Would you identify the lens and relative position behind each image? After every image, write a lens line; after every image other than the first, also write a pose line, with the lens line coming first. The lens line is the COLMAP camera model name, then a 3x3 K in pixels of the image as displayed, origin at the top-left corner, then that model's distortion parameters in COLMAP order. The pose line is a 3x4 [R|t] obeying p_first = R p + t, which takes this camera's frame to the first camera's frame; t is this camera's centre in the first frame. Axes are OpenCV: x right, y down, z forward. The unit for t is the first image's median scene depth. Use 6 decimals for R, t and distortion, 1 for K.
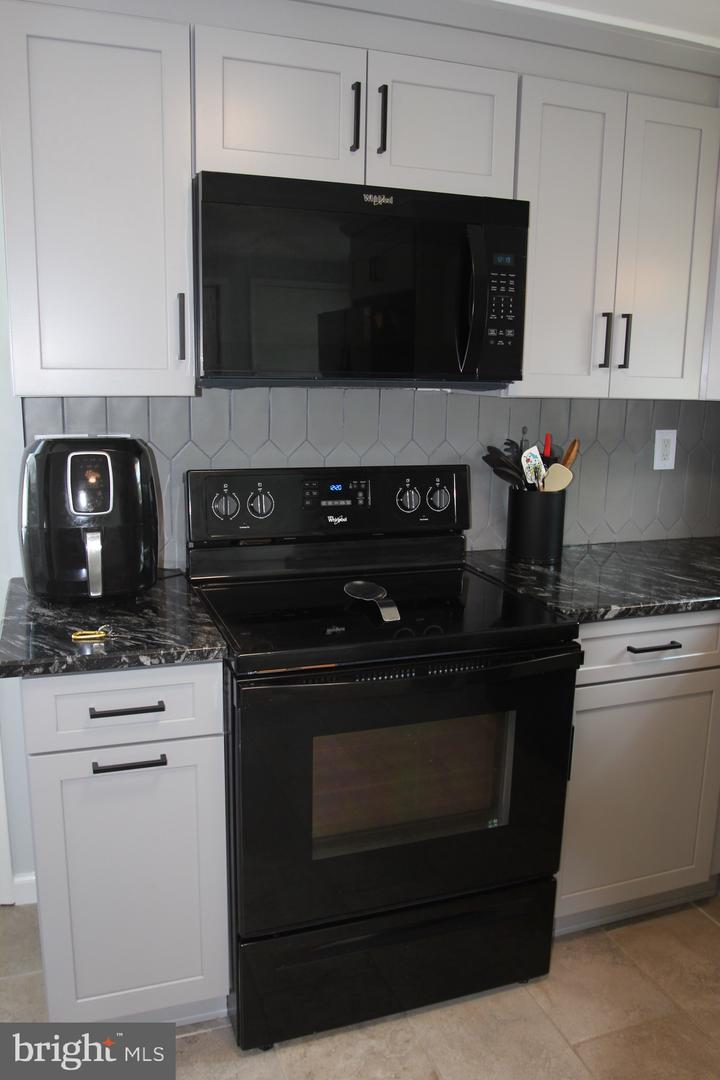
lens RADIAL K [[846.7, 0, 356.8], [0, 846.7, 533.3], [0, 0, 1]] dist [-0.065350, 0.003821]
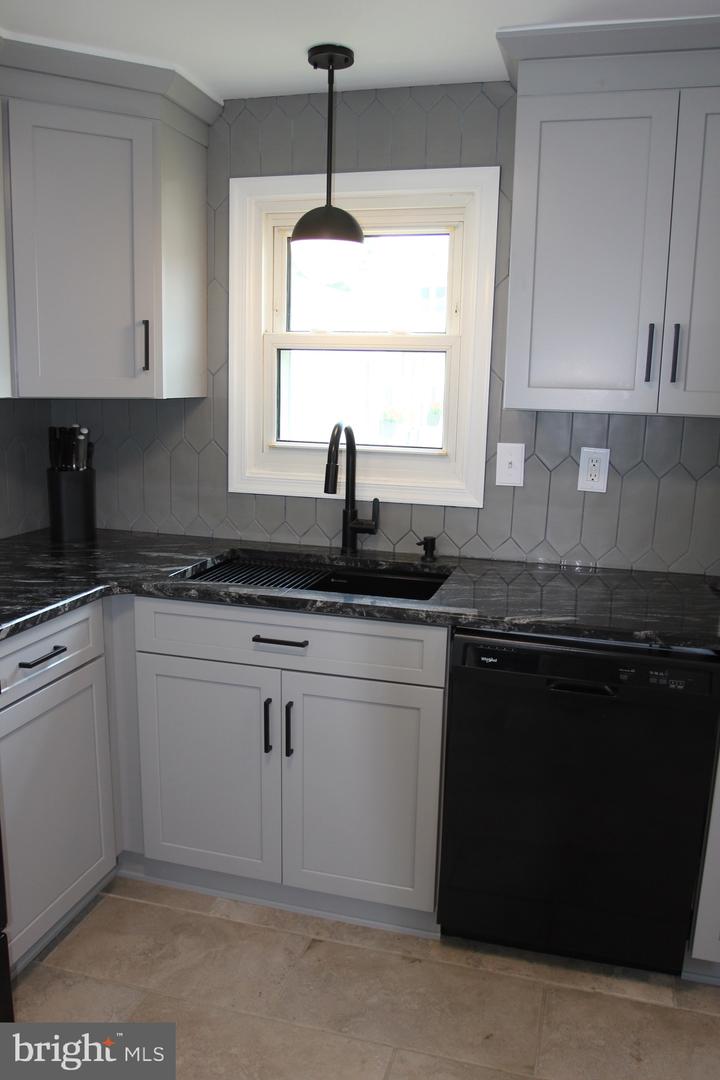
lens RADIAL K [[846.7, 0, 358.6], [0, 846.7, 547.9], [0, 0, 1]] dist [-0.065350, 0.003821]
pose [[0.557071, -0.161816, 0.814547, -0.202378], [0.138099, 0.985227, 0.101276, -0.033711], [-0.818902, 0.056070, 0.571188, 0.150254]]
